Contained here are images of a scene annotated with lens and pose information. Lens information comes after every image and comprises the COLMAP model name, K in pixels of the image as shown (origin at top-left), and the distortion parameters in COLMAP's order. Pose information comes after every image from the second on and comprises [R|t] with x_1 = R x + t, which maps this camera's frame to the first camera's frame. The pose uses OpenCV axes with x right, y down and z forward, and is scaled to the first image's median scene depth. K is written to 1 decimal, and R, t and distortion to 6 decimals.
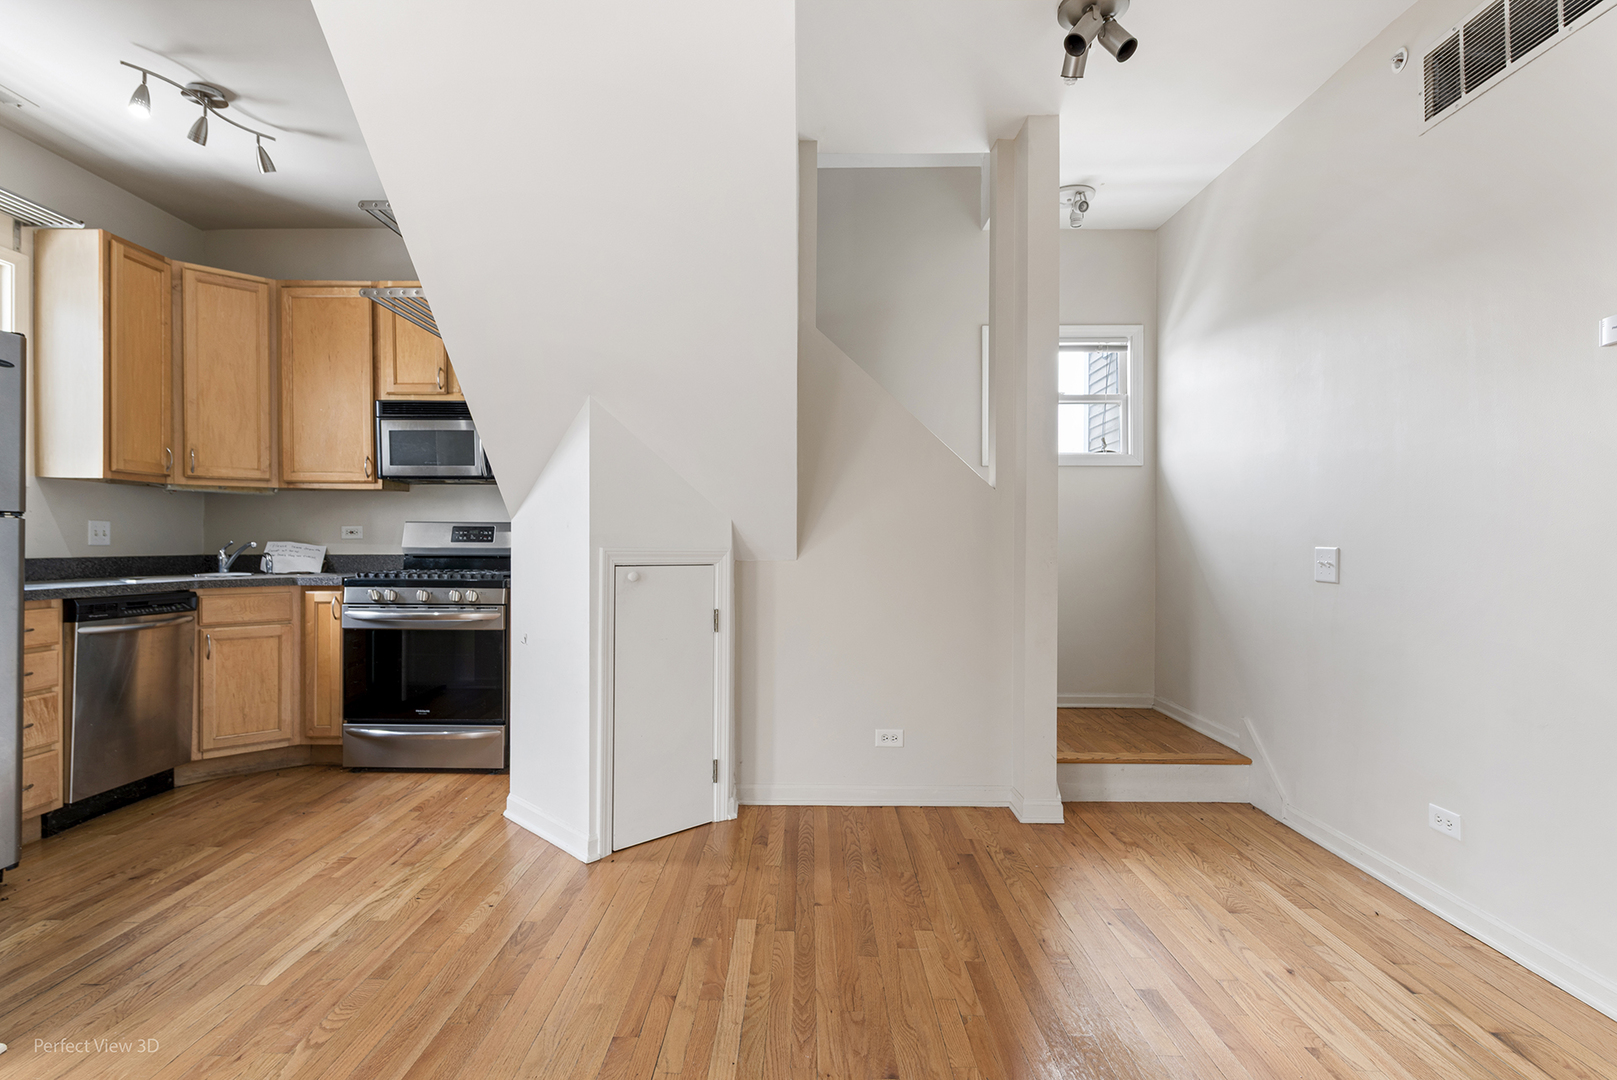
lens RADIAL K [[811.4, 0, 804.9], [0, 811.4, 547.4], [0, 0, 1]] dist [0.014204, -0.004241]
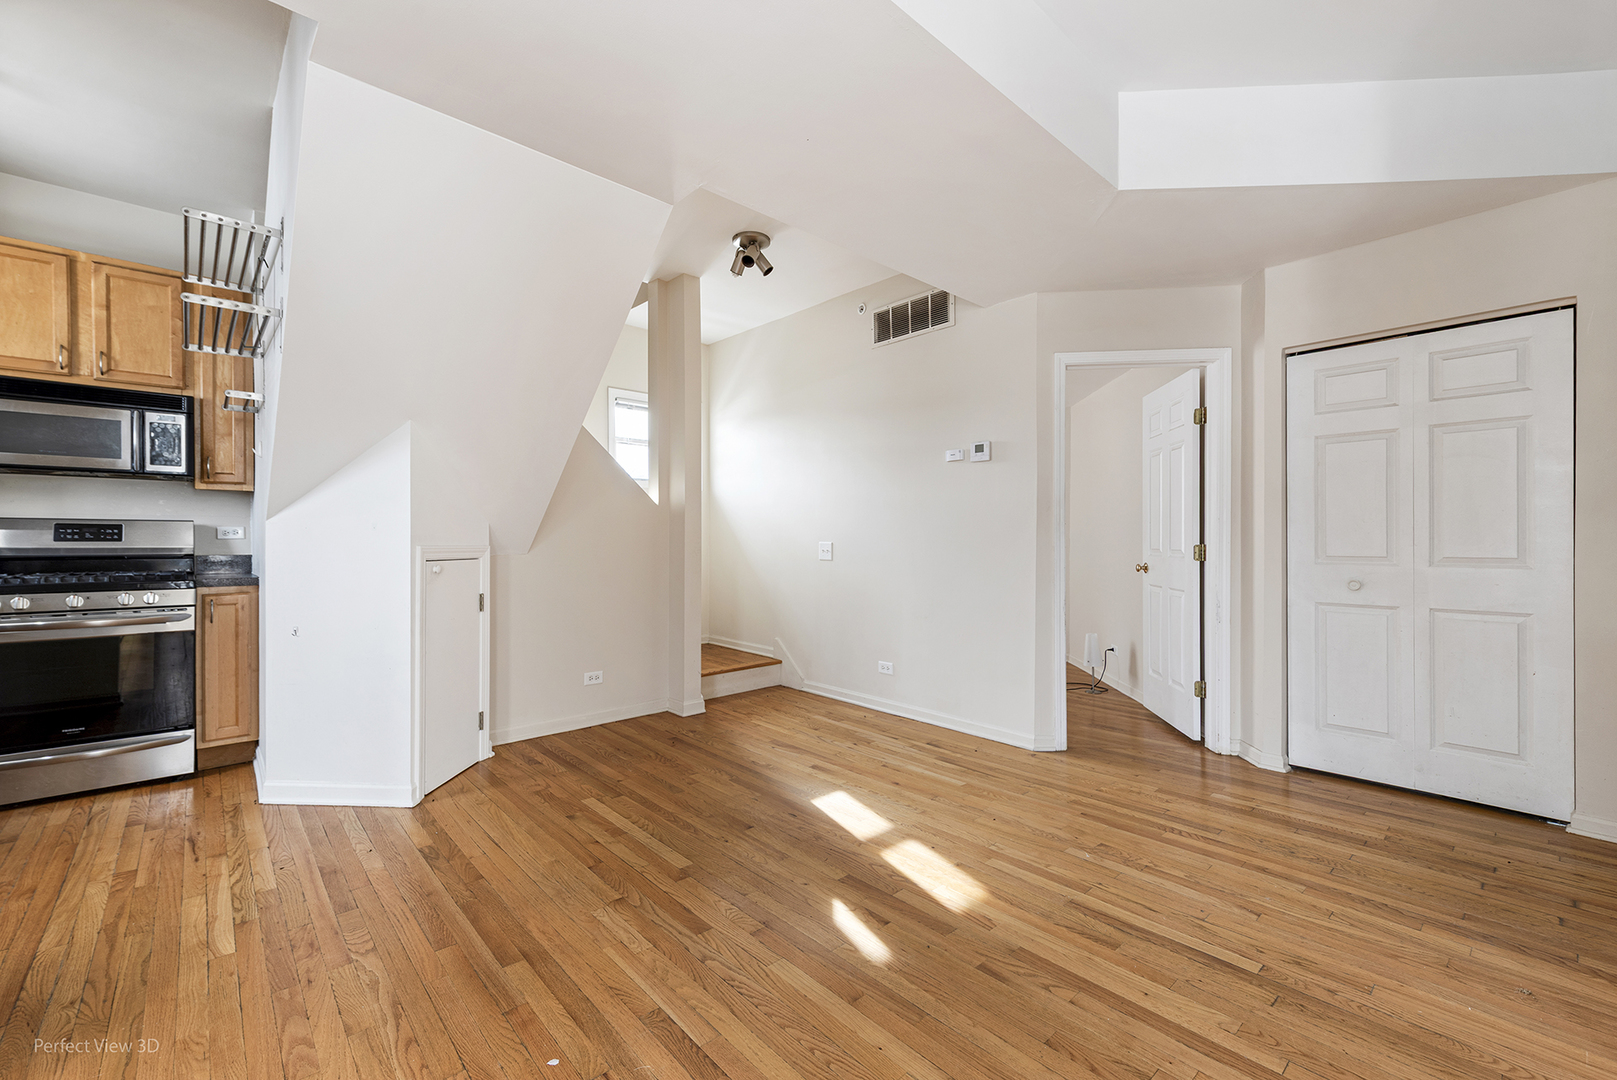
lens RADIAL K [[663.7, 0, 802.8], [0, 663.7, 536.1], [0, 0, 1]] dist [0.002250, -0.000521]
pose [[0.726353, 0.000486, 0.687322, -0.514165], [0.005891, 0.999959, -0.006932, -0.003761], [-0.687297, 0.009084, 0.726320, -0.115774]]
